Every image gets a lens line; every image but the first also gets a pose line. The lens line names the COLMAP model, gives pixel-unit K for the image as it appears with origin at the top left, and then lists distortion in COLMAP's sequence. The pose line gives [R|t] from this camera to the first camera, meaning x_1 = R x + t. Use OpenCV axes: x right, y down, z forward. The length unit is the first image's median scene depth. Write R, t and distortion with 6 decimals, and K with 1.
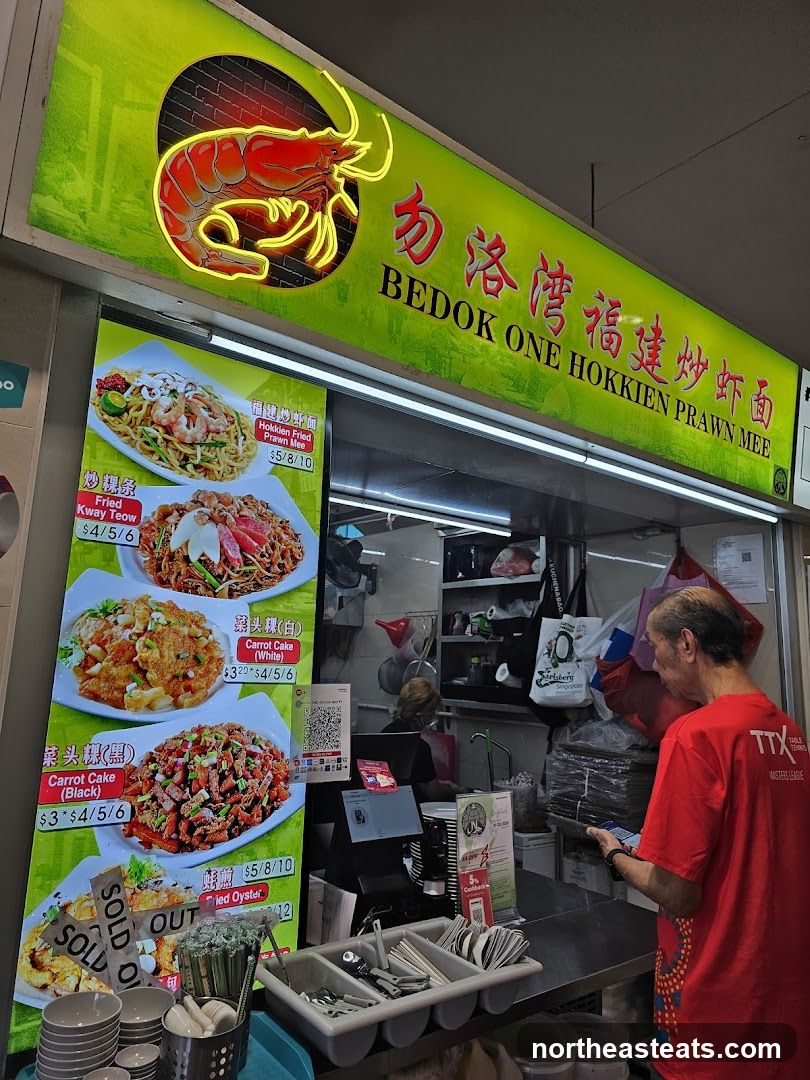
lens RADIAL K [[728.7, 0, 423.3], [0, 728.7, 523.6], [0, 0, 1]] dist [0.075724, -0.096272]
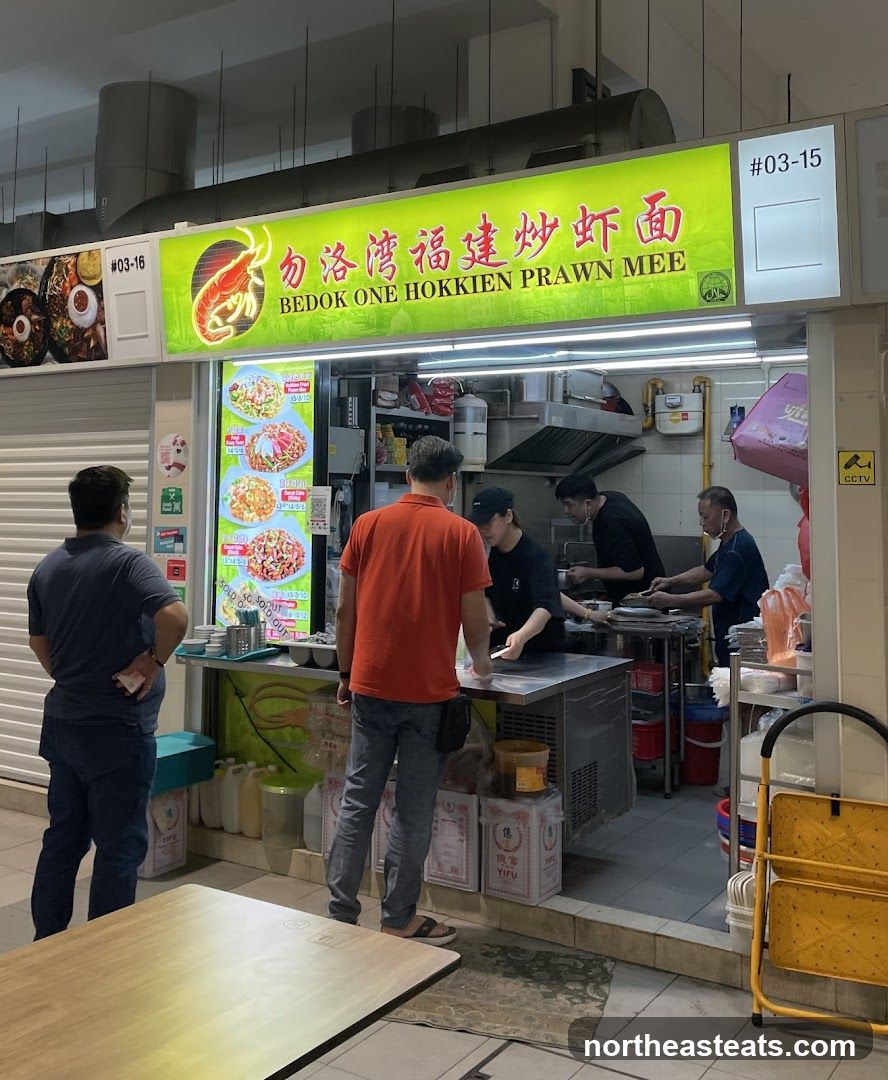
lens RADIAL K [[1162.6, 0, 378.7], [0, 1162.6, 402.9], [0, 0, 1]] dist [0.129484, -0.025982]
pose [[0.270984, -0.106382, -0.956687, 2.966705], [0.188962, 0.980415, -0.055497, 0.141168], [0.943854, -0.165739, 0.285778, 0.321419]]
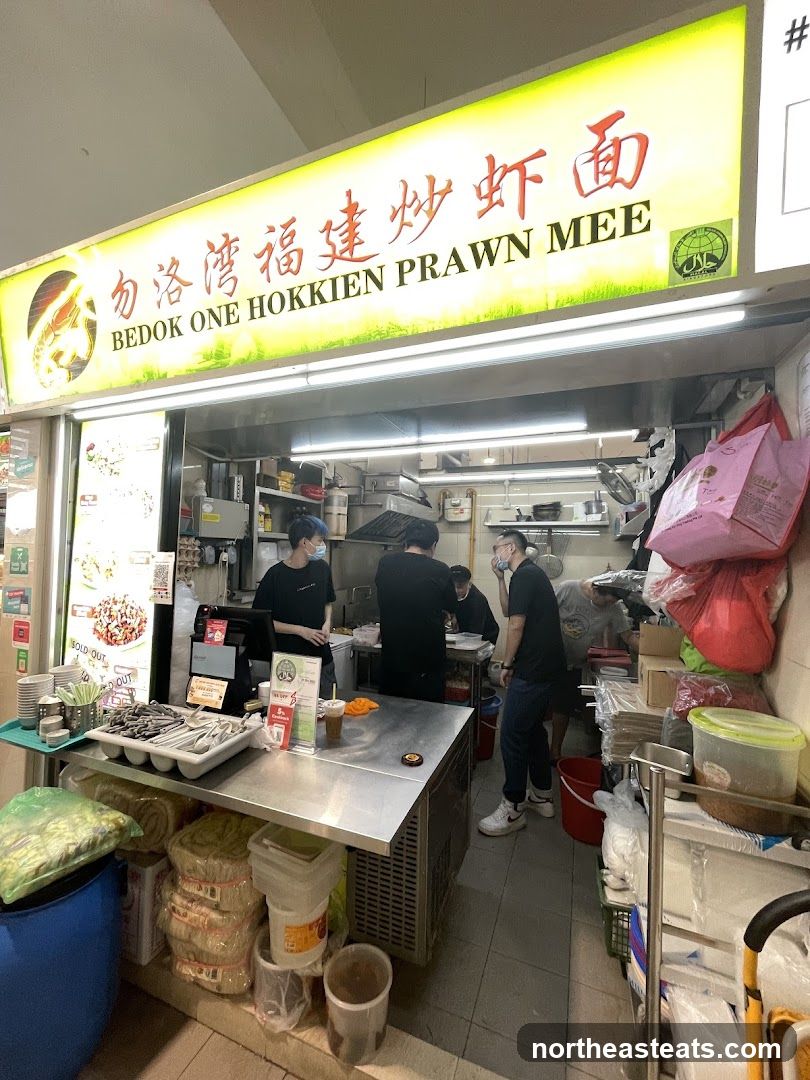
lens RADIAL K [[436.4, 0, 405.5], [0, 436.4, 533.6], [0, 0, 1]] dist [-0.001536, 0.000049]
pose [[0.480129, -0.064239, -0.874843, 1.135915], [0.165369, 0.986061, 0.018352, 0.201605], [0.861469, -0.153483, 0.484060, 1.033986]]
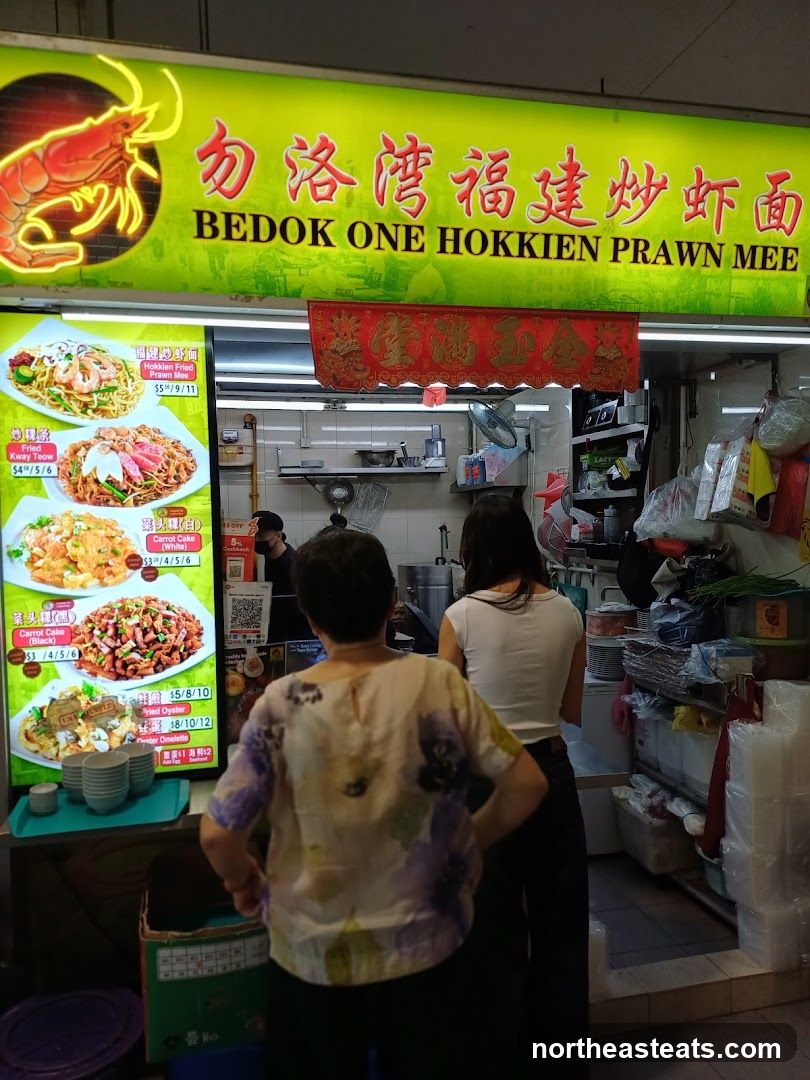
lens RADIAL K [[798.8, 0, 402.6], [0, 798.8, 542.5], [0, 0, 1]] dist [0.061854, -0.049916]
pose [[0.897808, -0.035635, -0.438942, 0.778891], [0.135591, 0.970670, 0.198534, -0.056719], [0.418993, -0.237762, 0.876307, -0.093953]]
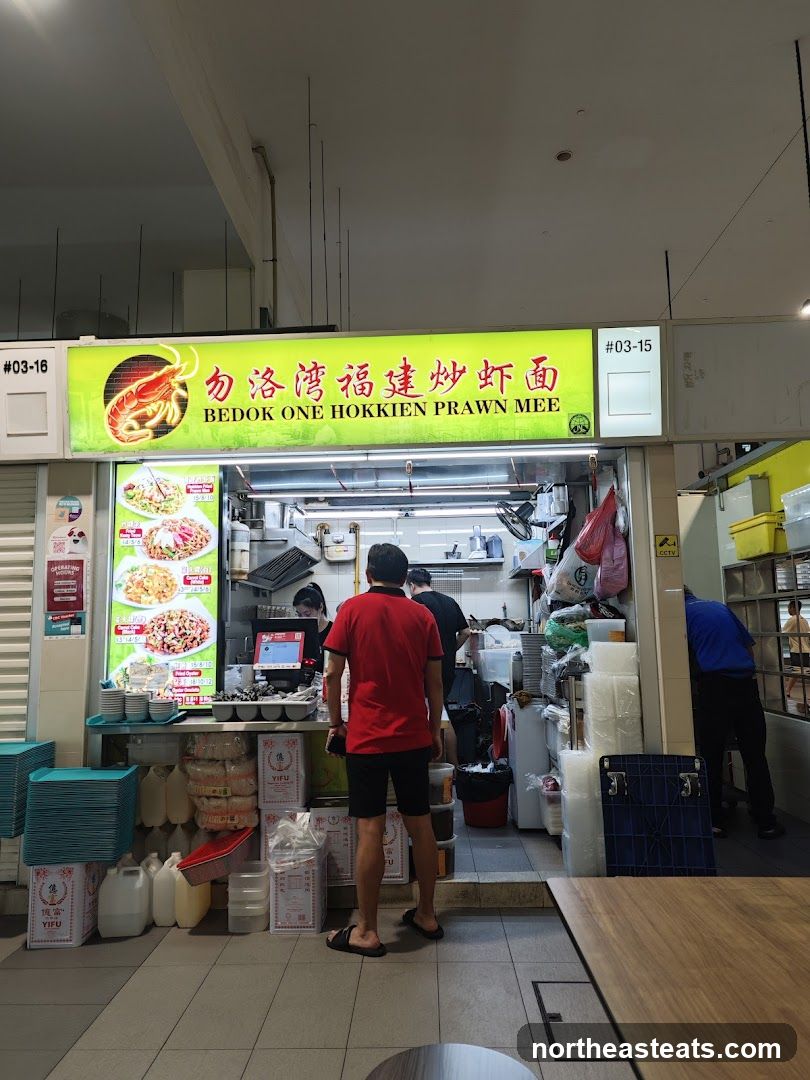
lens RADIAL K [[776.0, 0, 400.8], [0, 776.0, 525.7], [0, 0, 1]] dist [0.044385, 0.001727]
pose [[0.738991, -0.138408, -0.659345, 1.963842], [0.173856, 0.984700, -0.011849, 0.141126], [0.650897, -0.105874, 0.751747, -0.466833]]
